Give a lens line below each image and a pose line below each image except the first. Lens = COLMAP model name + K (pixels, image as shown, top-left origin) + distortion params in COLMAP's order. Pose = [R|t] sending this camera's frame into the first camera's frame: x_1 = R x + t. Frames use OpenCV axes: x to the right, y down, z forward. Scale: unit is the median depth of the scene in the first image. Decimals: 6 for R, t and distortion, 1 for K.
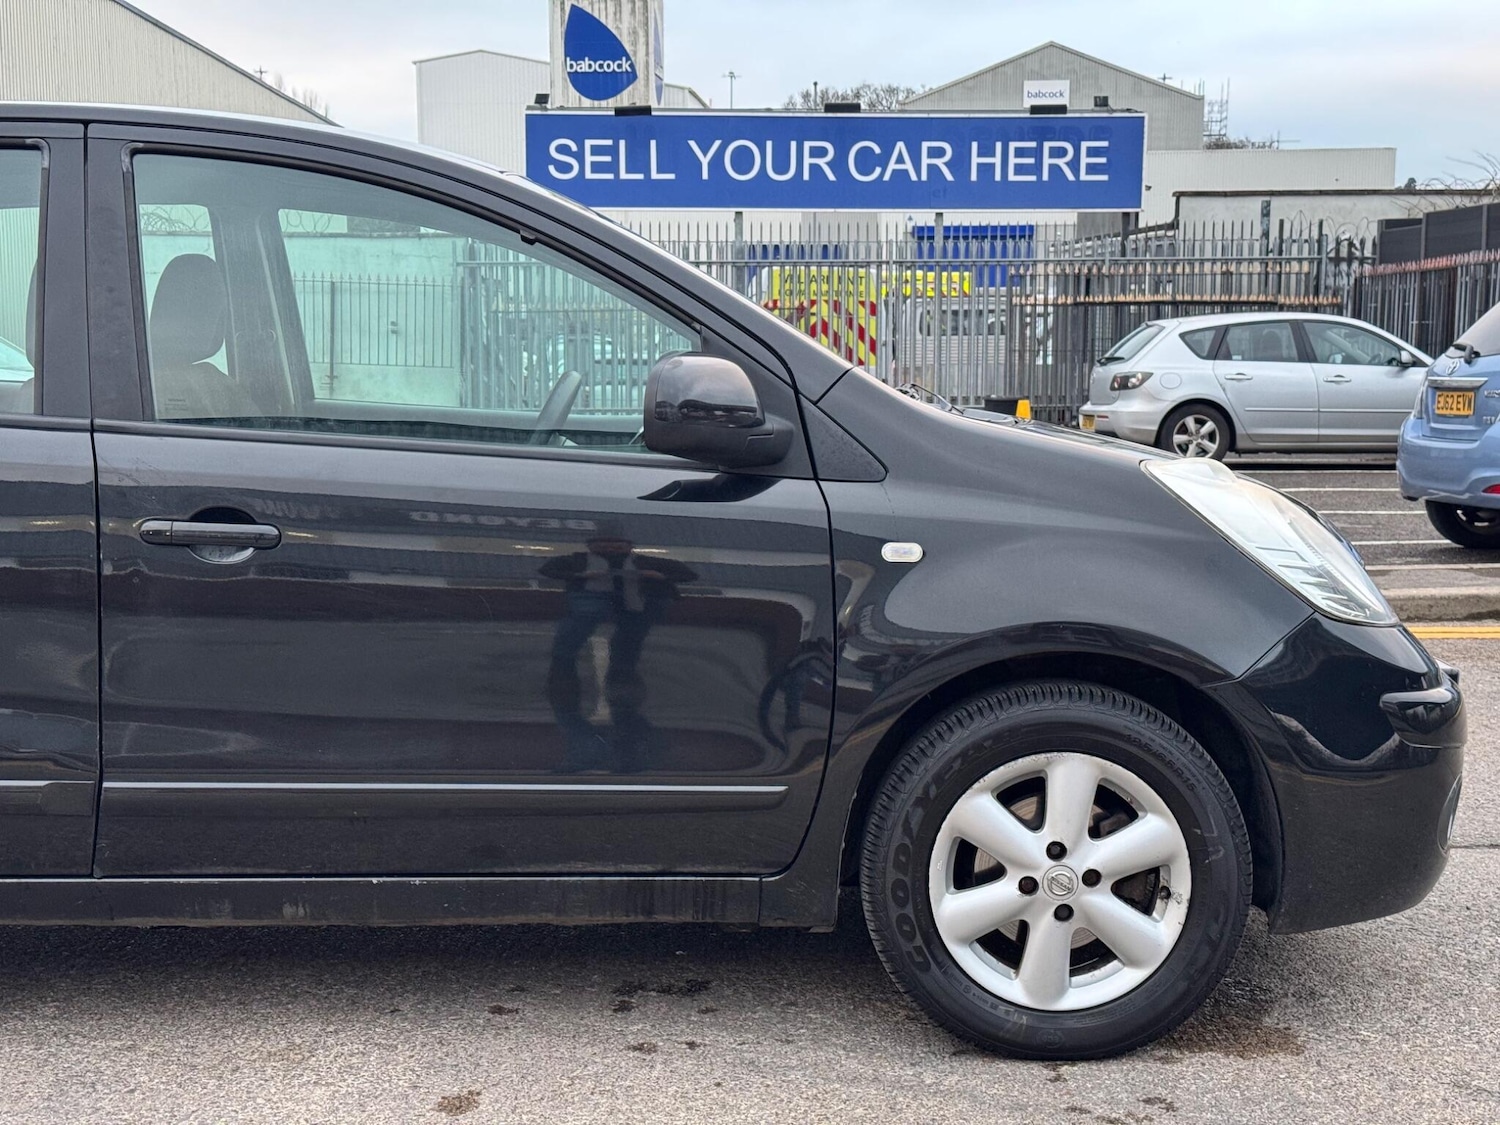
lens RADIAL K [[2094.3, 0, 772.5], [0, 2094.3, 575.0], [0, 0, 1]] dist [0.109279, 0.000000]
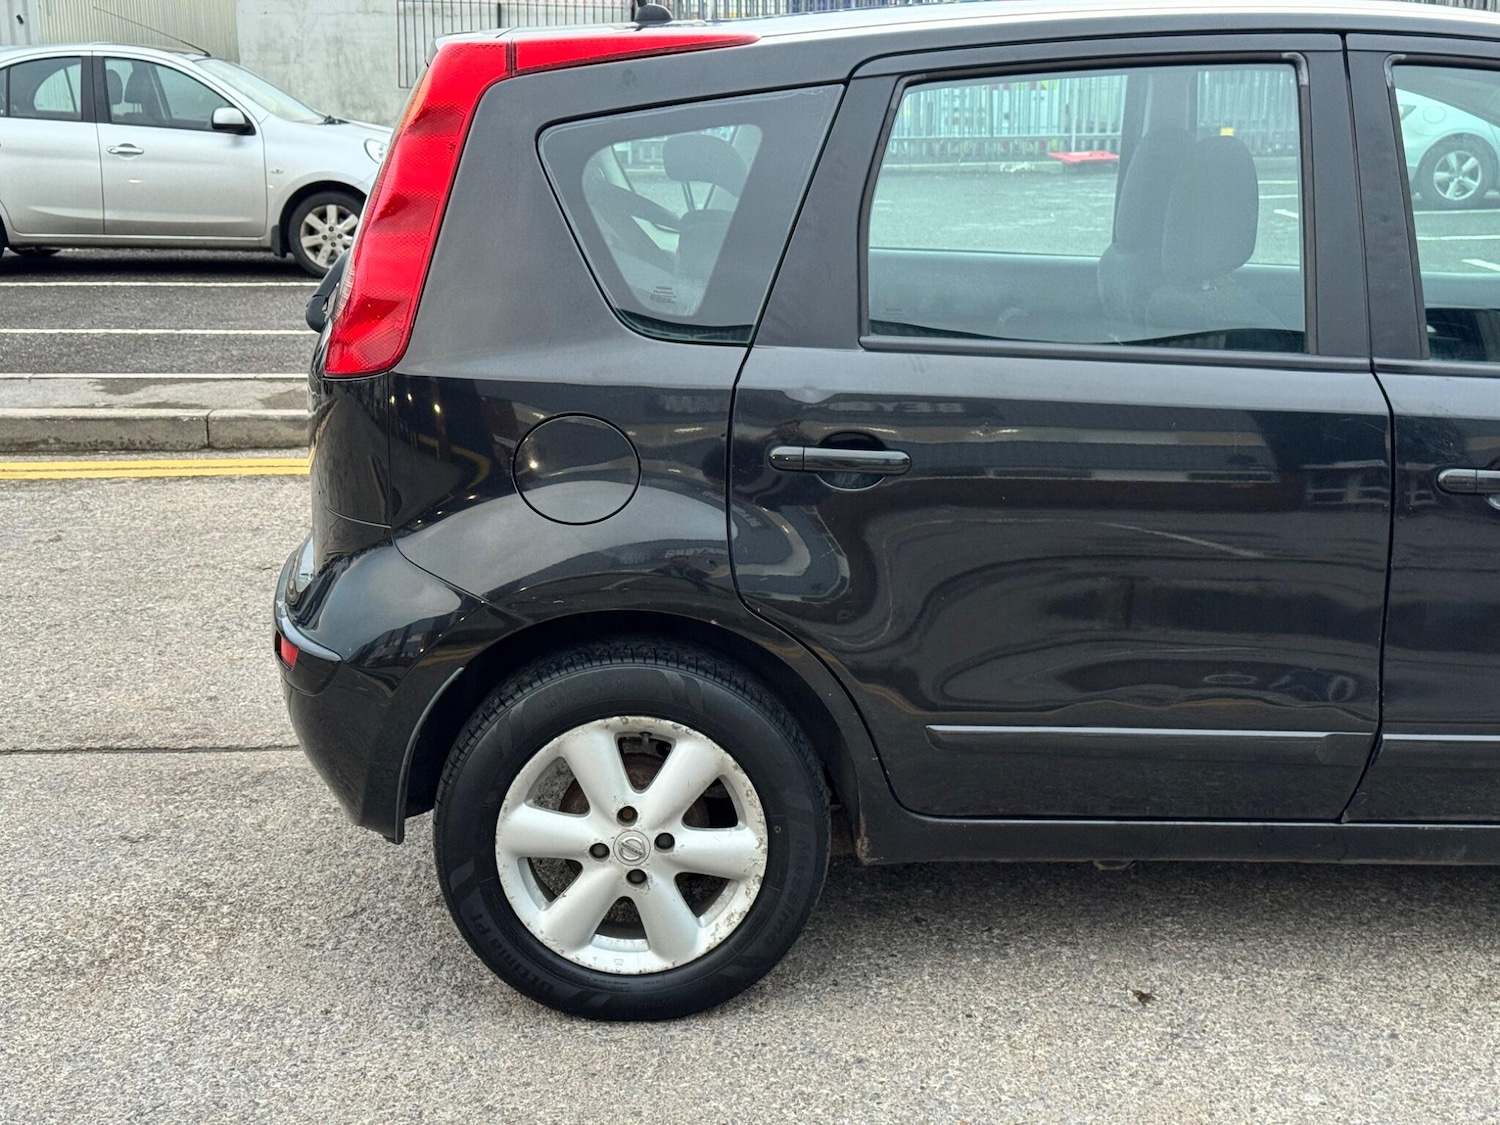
lens RADIAL K [[2094.3, 0, 740.7], [0, 2094.3, 574.7], [0, 0, 1]] dist [0.109279, 0.000000]
pose [[0.999709, 0.003103, -0.023921, -0.557486], [0.000239, 0.990371, 0.138441, -0.104648], [0.024120, -0.138407, 0.990082, 0.033417]]
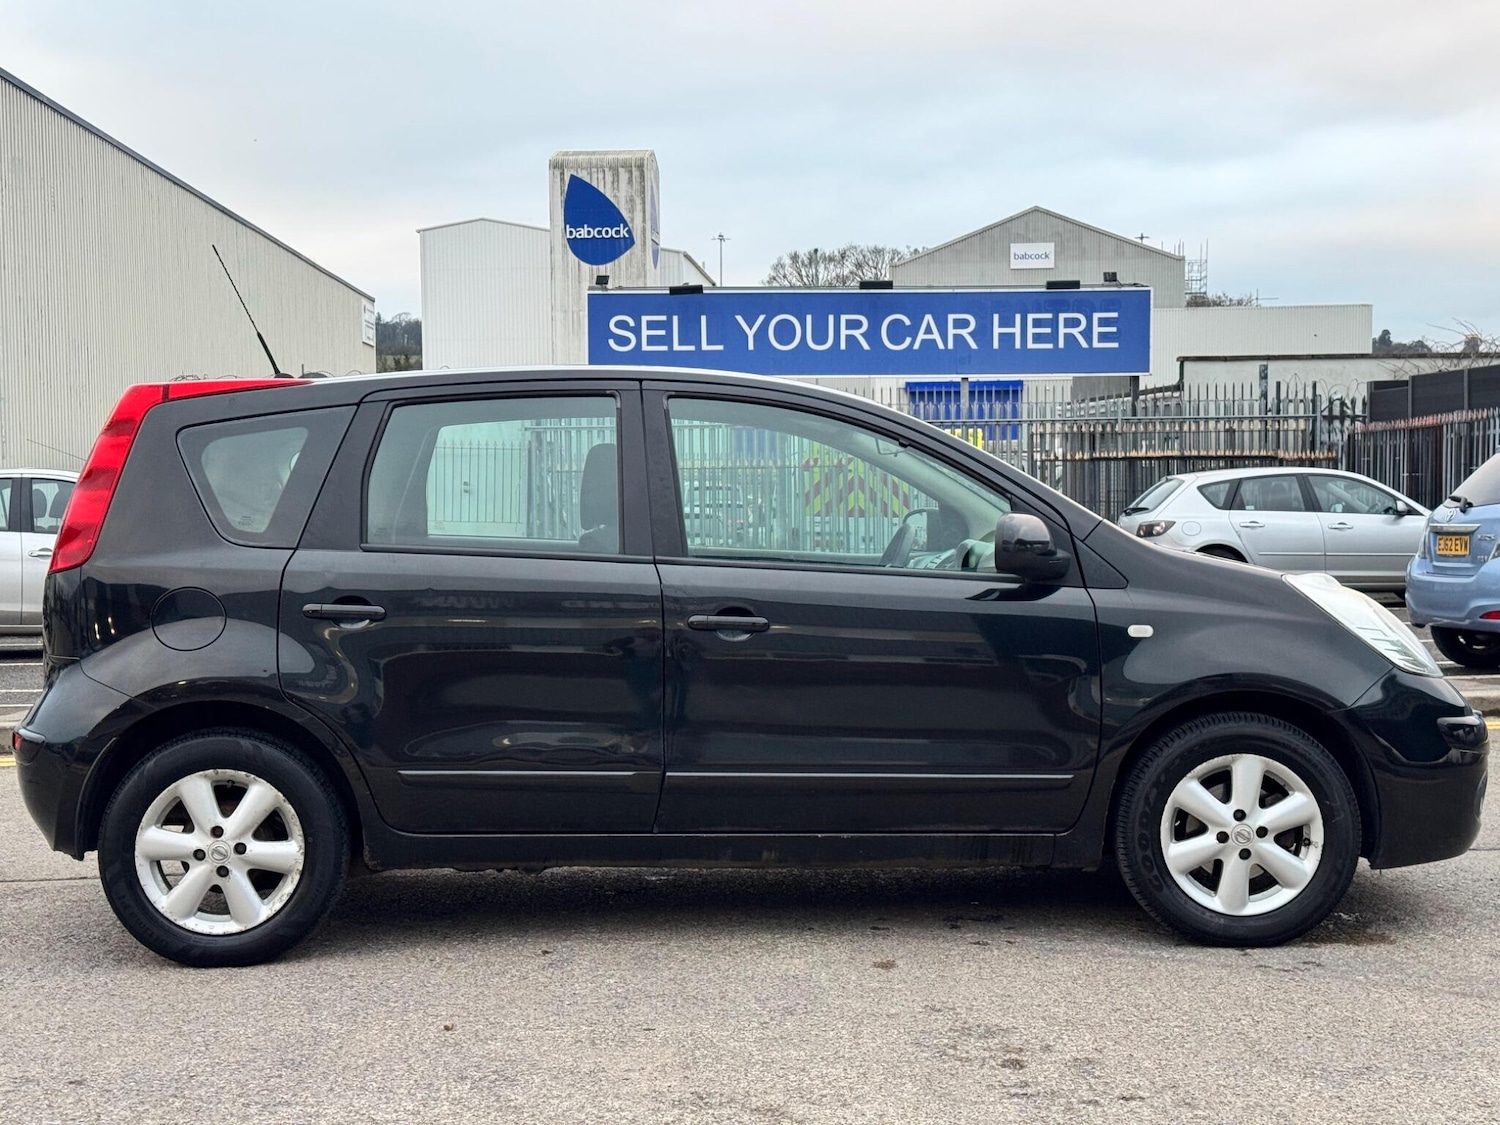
lens RADIAL K [[2094.3, 0, 751.2], [0, 2094.3, 569.6], [0, 0, 1]] dist [0.109279, 0.000000]
pose [[0.999952, -0.009517, -0.002208, -0.230662], [0.009326, 0.997163, -0.074695, 0.058988], [0.002913, 0.074671, 0.997204, -0.622853]]
